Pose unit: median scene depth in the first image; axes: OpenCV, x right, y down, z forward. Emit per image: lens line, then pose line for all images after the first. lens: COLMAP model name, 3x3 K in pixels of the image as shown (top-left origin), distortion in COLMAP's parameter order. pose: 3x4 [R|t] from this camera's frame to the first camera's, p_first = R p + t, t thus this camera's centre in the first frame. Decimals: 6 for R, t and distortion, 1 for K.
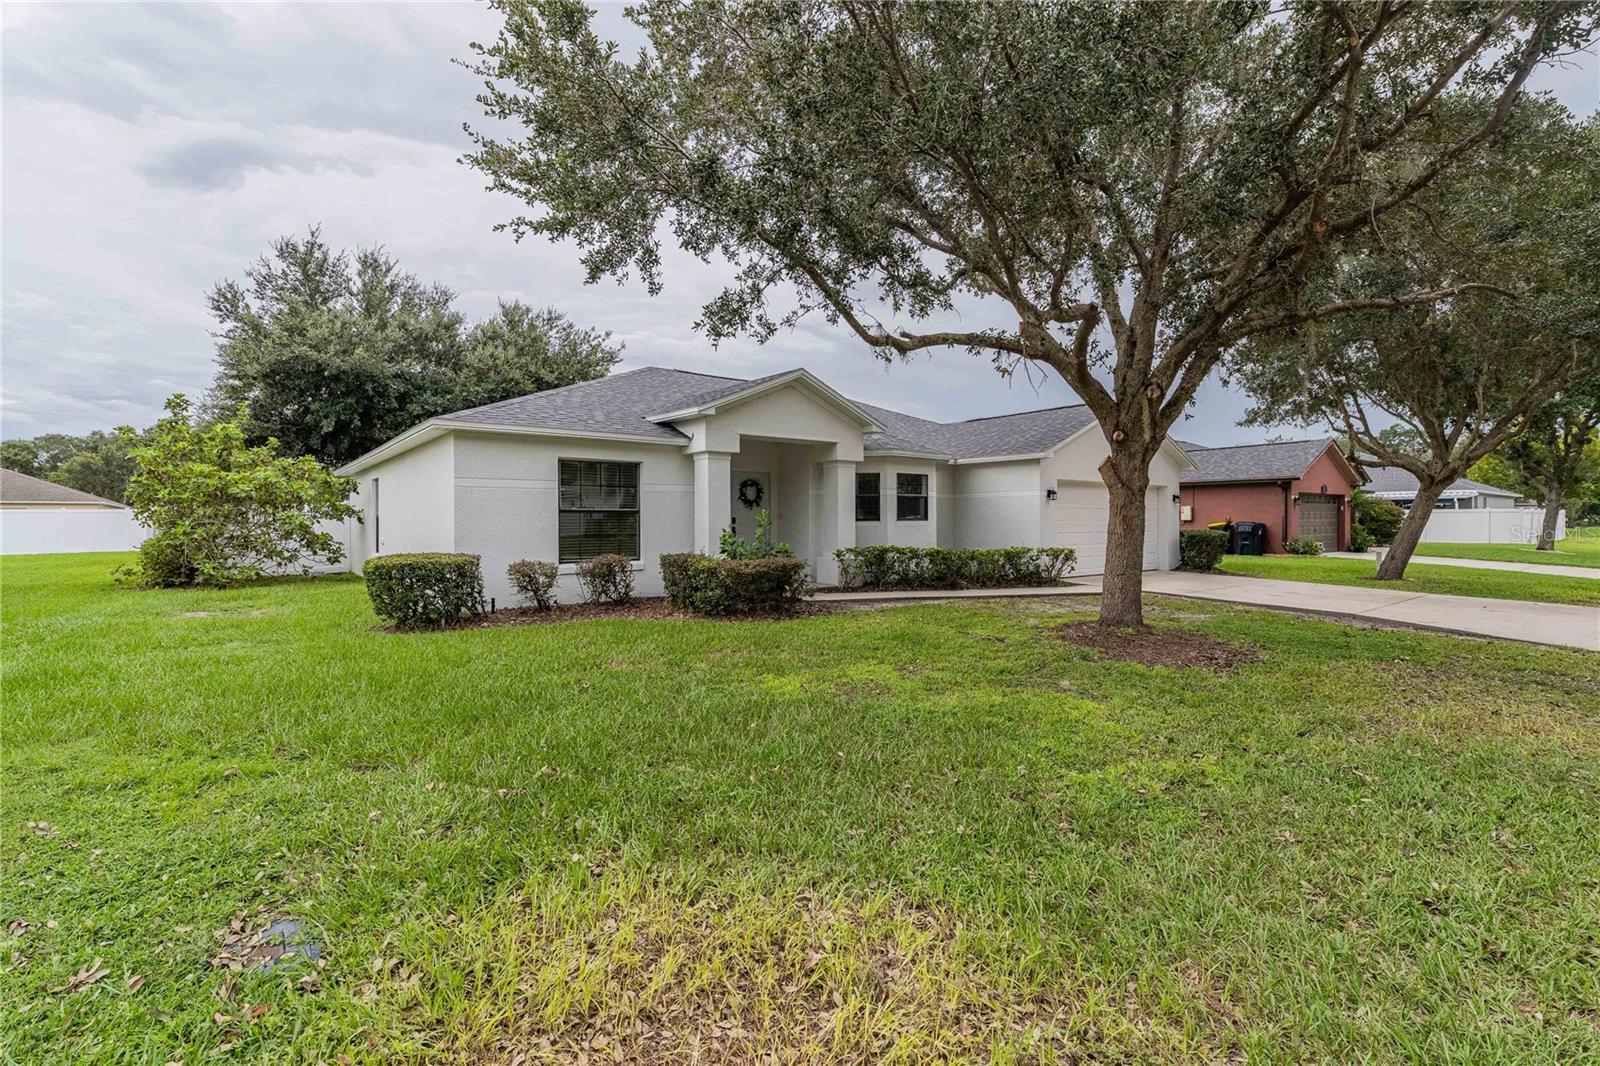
lens RADIAL K [[665.2, 0, 800.0], [0, 665.2, 533.0], [0, 0, 1]] dist [-0.001087, -0.000078]
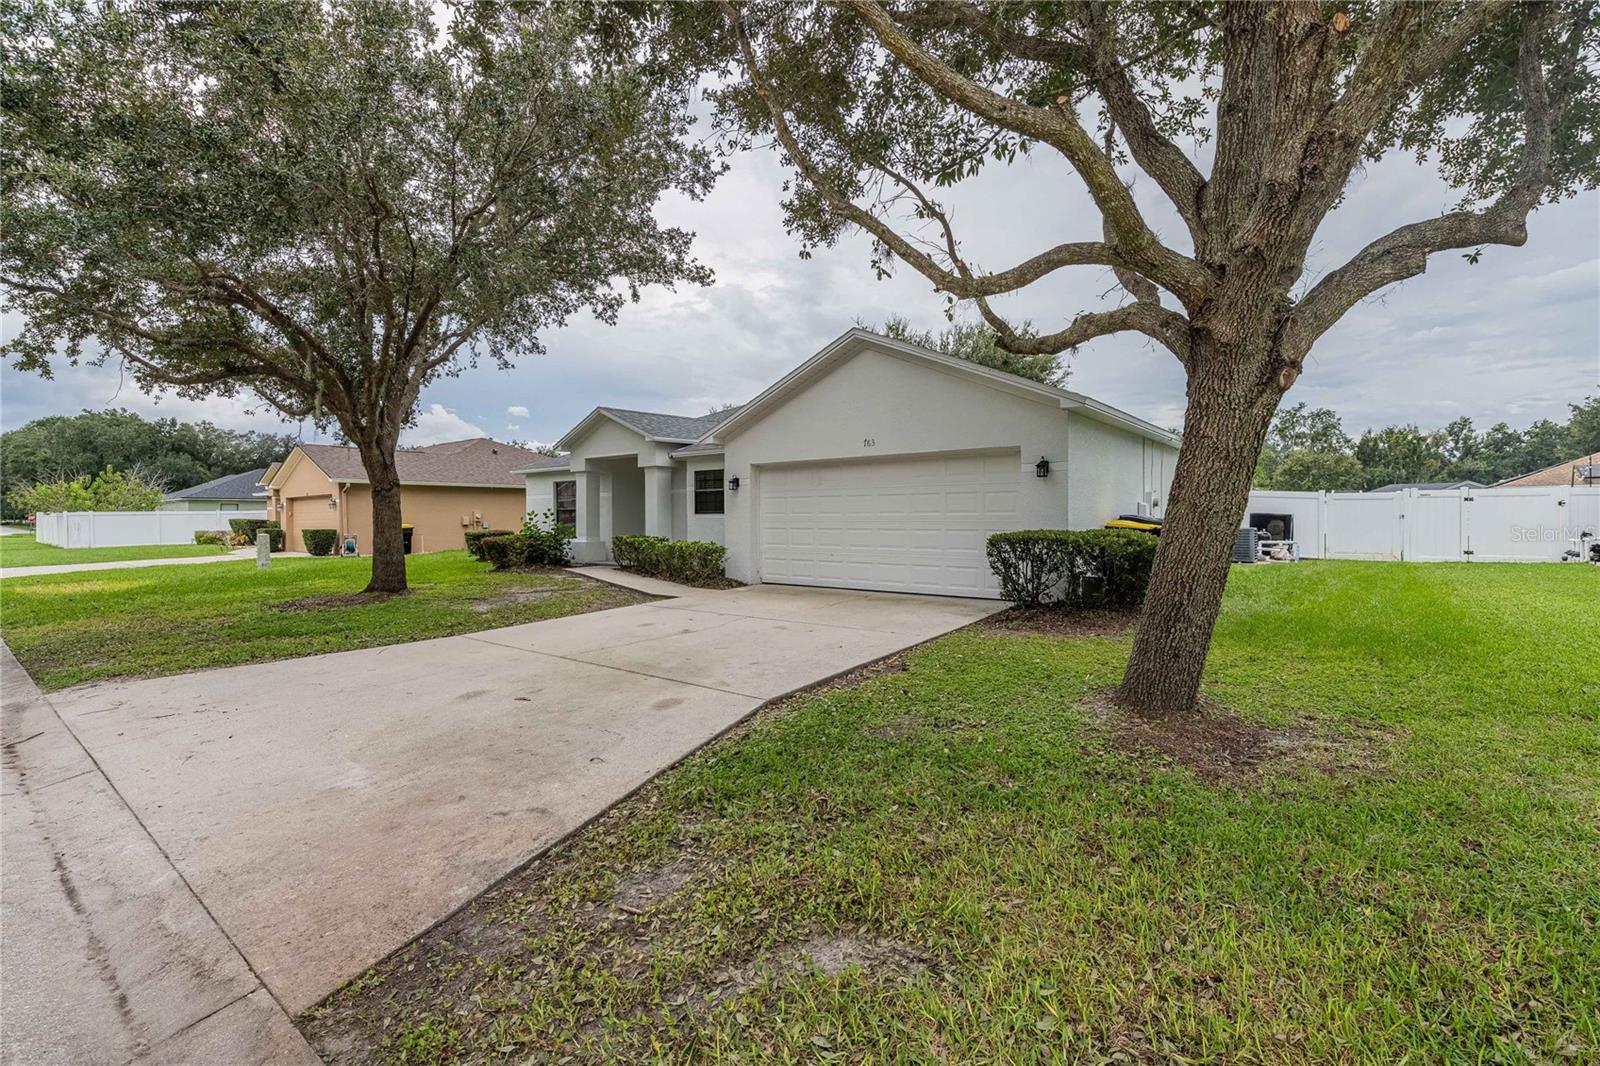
lens RADIAL K [[743.5, 0, 800.8], [0, 743.5, 528.6], [0, 0, 1]] dist [-0.003184, -0.001171]
pose [[0.238305, 0.018682, -0.971011, 1.363240], [-0.003896, 0.999825, 0.018281, -0.019291], [0.971183, -0.000573, 0.238336, 0.886370]]
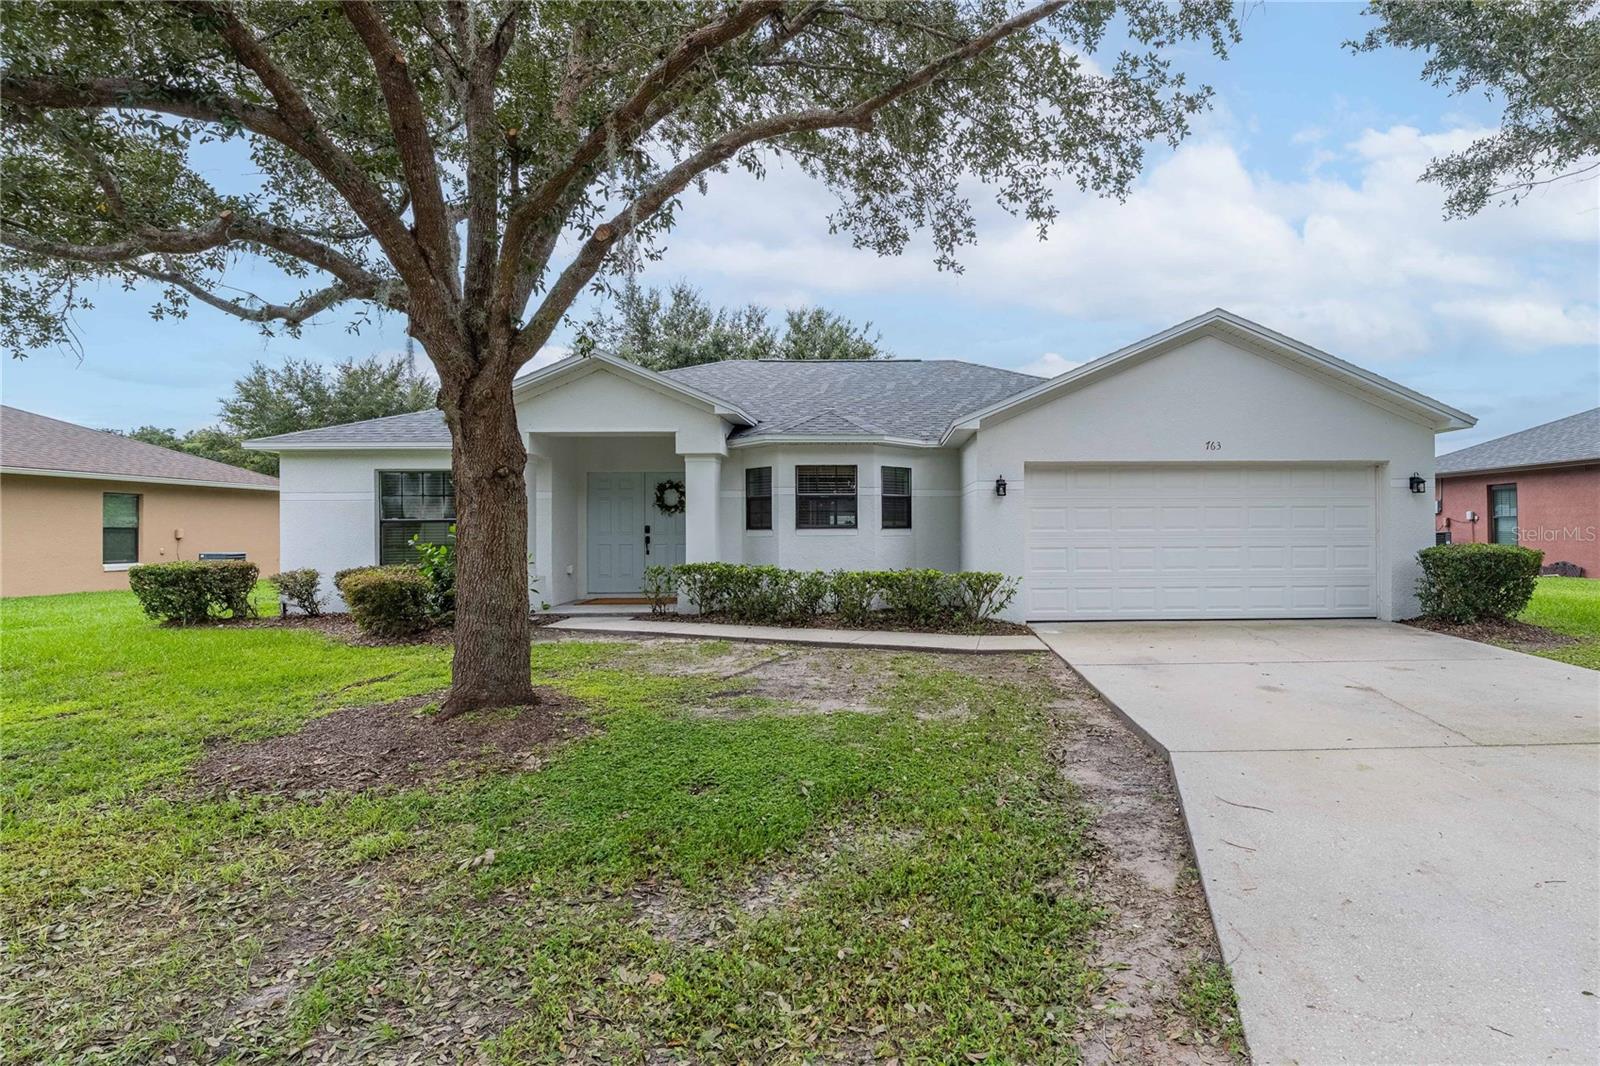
lens RADIAL K [[743.5, 0, 800.8], [0, 743.5, 528.6], [0, 0, 1]] dist [-0.003184, -0.001171]
pose [[0.819070, -0.003831, -0.573681, 0.626306], [-0.007059, 0.999835, -0.016756, -0.005709], [0.573651, 0.017774, 0.818907, 0.330979]]
